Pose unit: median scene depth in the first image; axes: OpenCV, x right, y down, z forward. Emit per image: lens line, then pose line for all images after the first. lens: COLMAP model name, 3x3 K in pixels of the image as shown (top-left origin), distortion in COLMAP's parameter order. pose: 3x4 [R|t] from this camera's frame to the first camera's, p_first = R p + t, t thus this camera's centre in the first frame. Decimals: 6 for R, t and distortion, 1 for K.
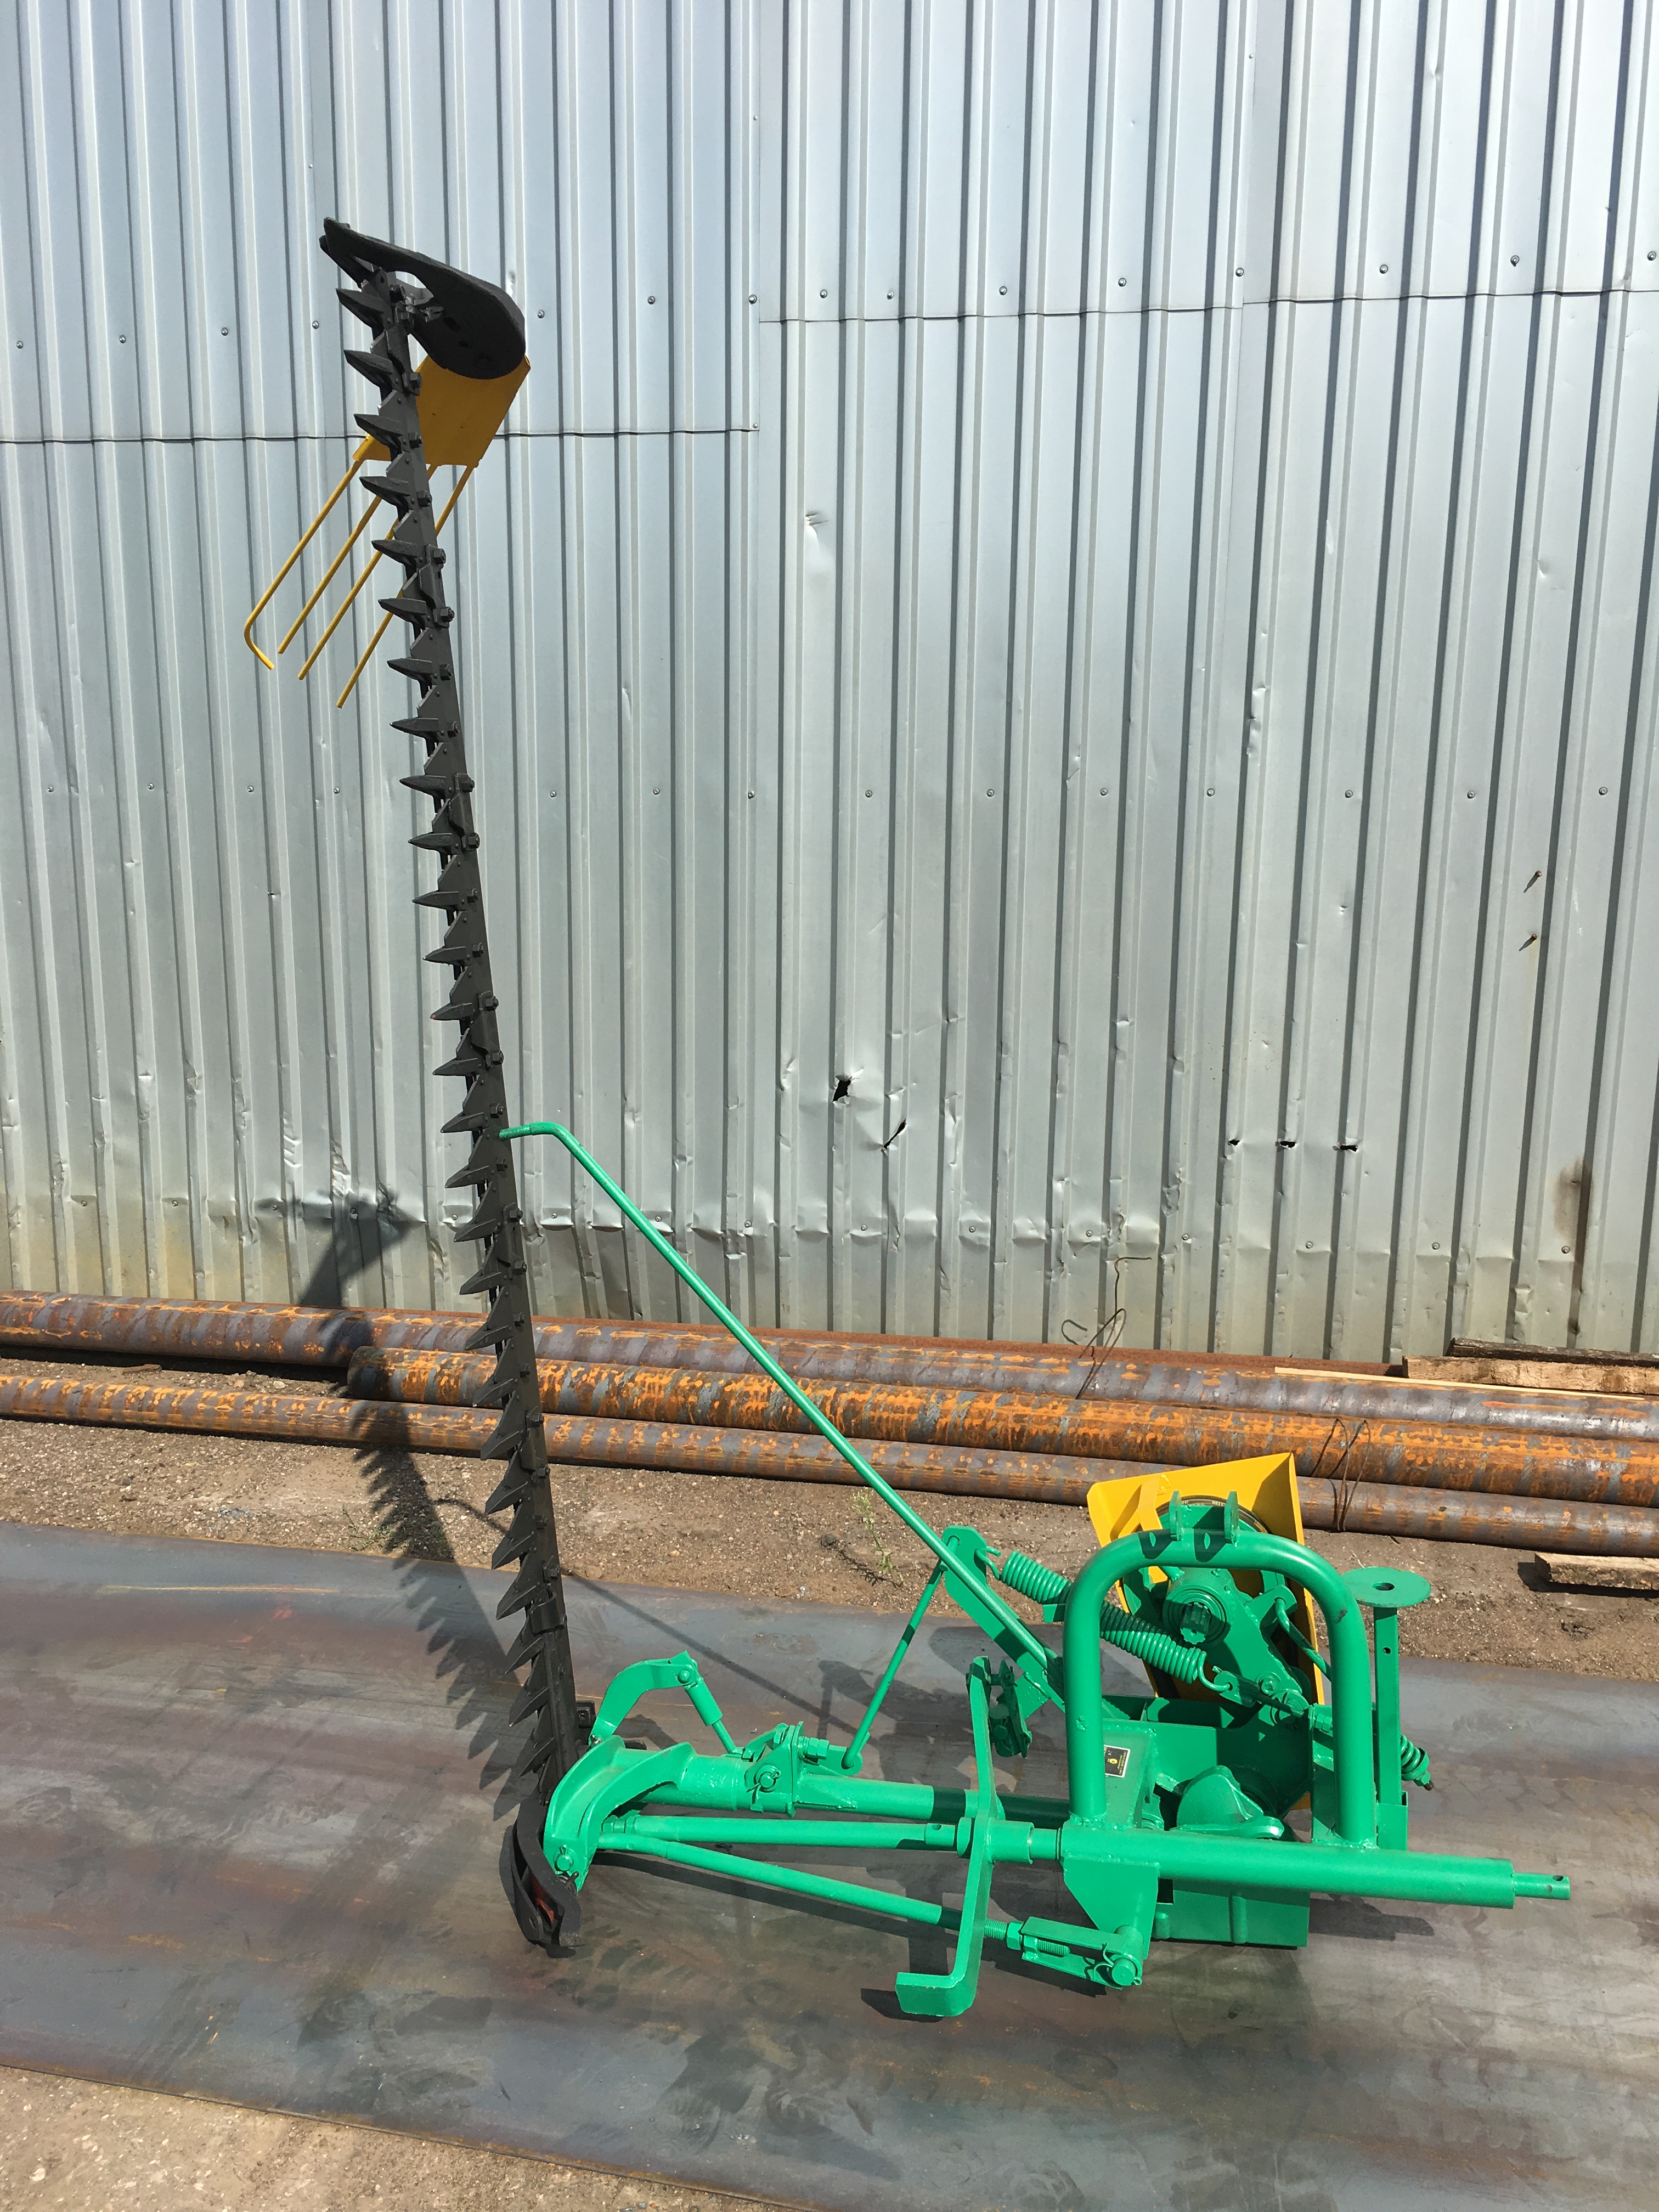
lens RADIAL K [[1877.3, 0, 834.7], [0, 1877.3, 1105.4], [0, 0, 1]] dist [0.078386, -0.112501]
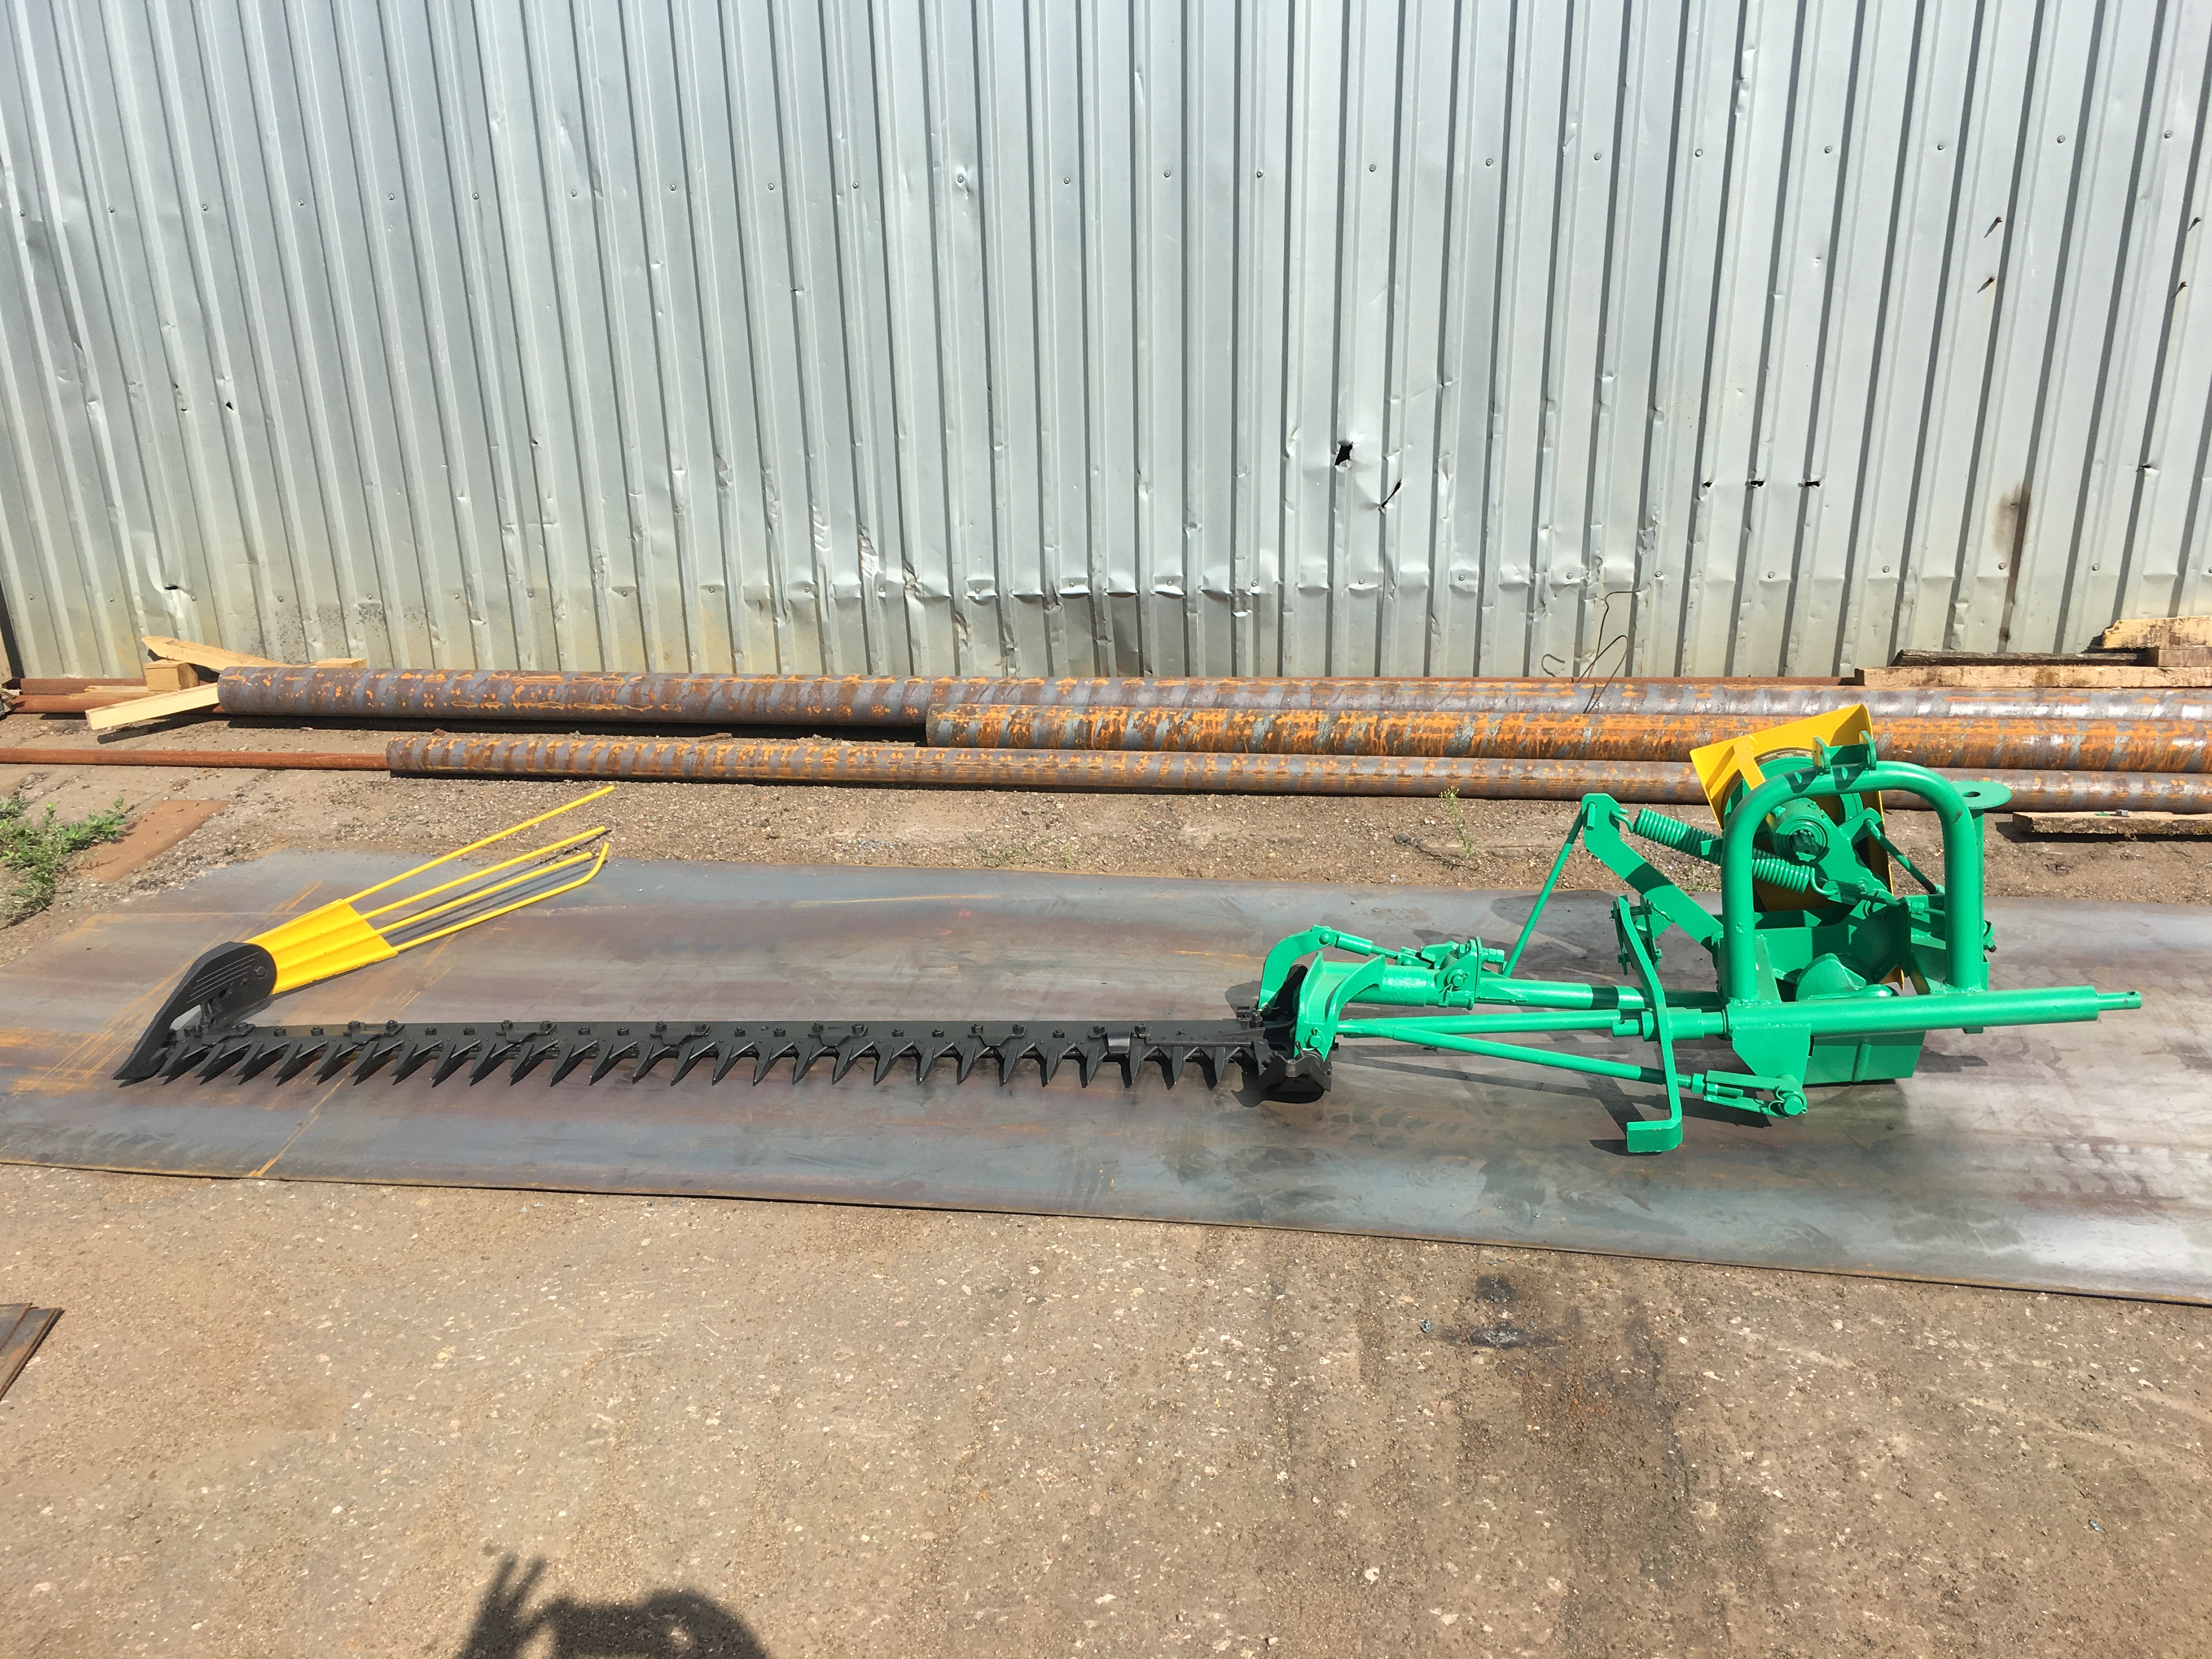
lens RADIAL K [[1876.9, 0, 1106.0], [0, 1876.9, 829.5], [0, 0, 1]] dist [0.079573, -0.106363]
pose [[0.998137, -0.048437, 0.037108, -0.191485], [0.041843, 0.985983, 0.161512, 0.024962], [-0.044411, -0.159658, 0.986173, -0.115475]]
